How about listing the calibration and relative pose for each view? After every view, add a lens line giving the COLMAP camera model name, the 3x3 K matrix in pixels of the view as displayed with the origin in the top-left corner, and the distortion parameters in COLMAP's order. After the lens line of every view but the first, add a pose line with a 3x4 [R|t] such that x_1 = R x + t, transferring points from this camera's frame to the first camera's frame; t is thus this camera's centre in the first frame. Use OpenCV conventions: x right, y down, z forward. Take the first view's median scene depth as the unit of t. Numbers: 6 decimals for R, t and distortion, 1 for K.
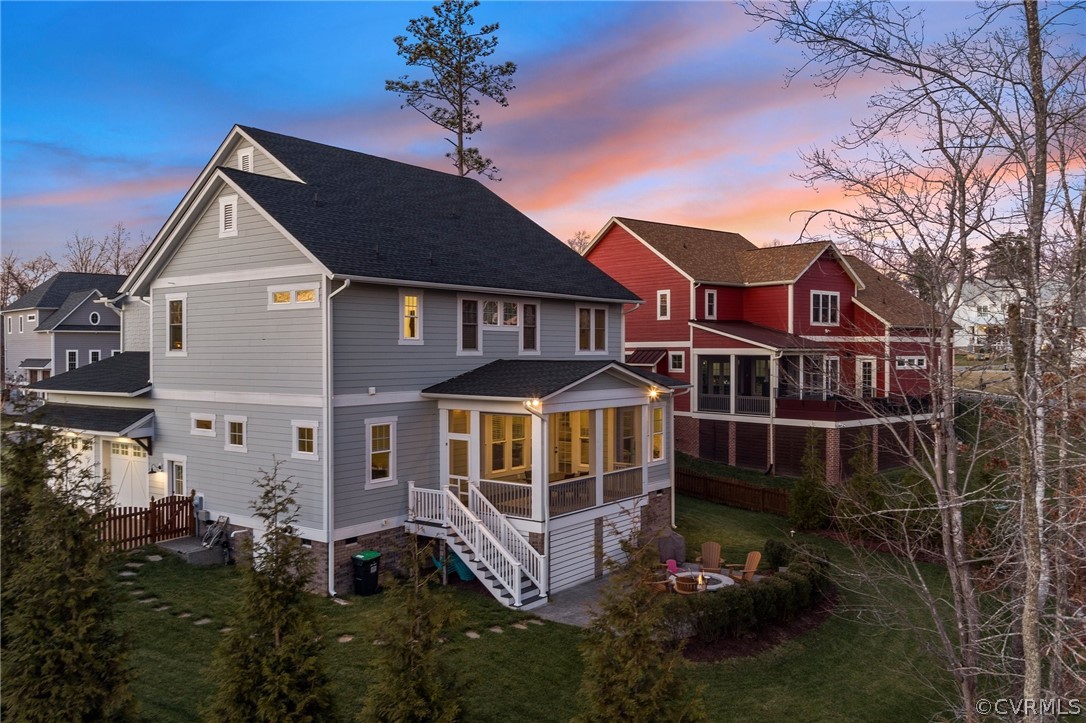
lens RADIAL K [[871.8, 0, 544.9], [0, 871.8, 362.1], [0, 0, 1]] dist [-0.006763, 0.011101]
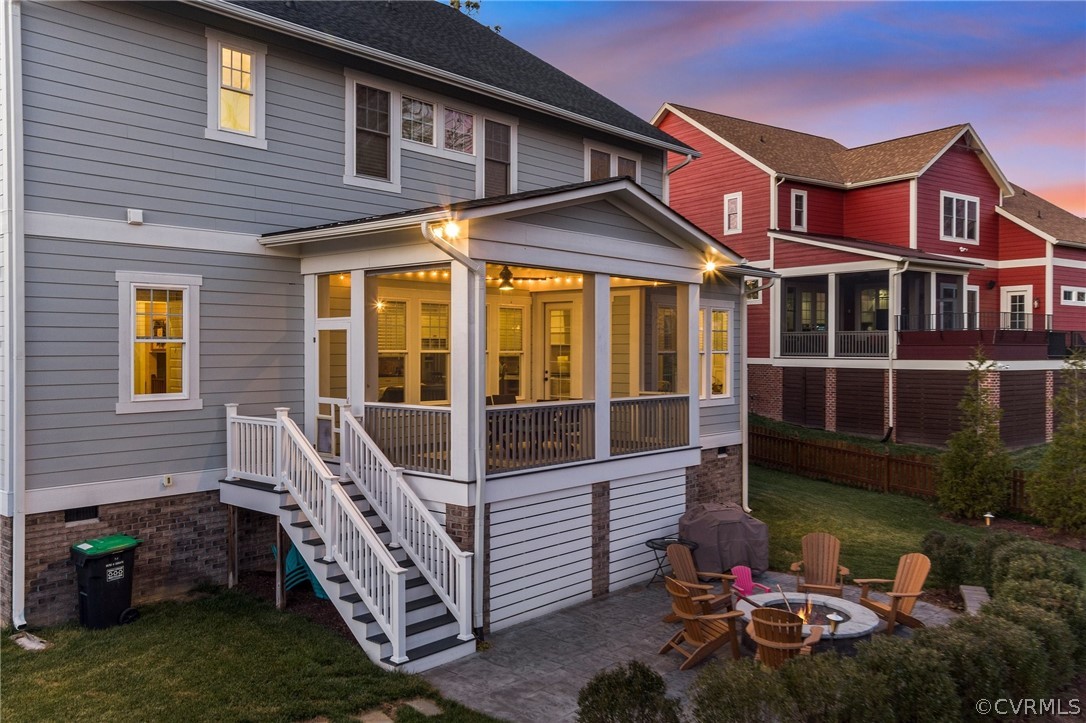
lens RADIAL K [[871.8, 0, 542.1], [0, 871.8, 357.7], [0, 0, 1]] dist [-0.006763, 0.011101]
pose [[0.996548, 0.002771, -0.082971, 0.070257], [-0.002885, 0.999995, -0.001252, 0.105181], [0.082967, 0.001487, 0.996551, 0.479763]]
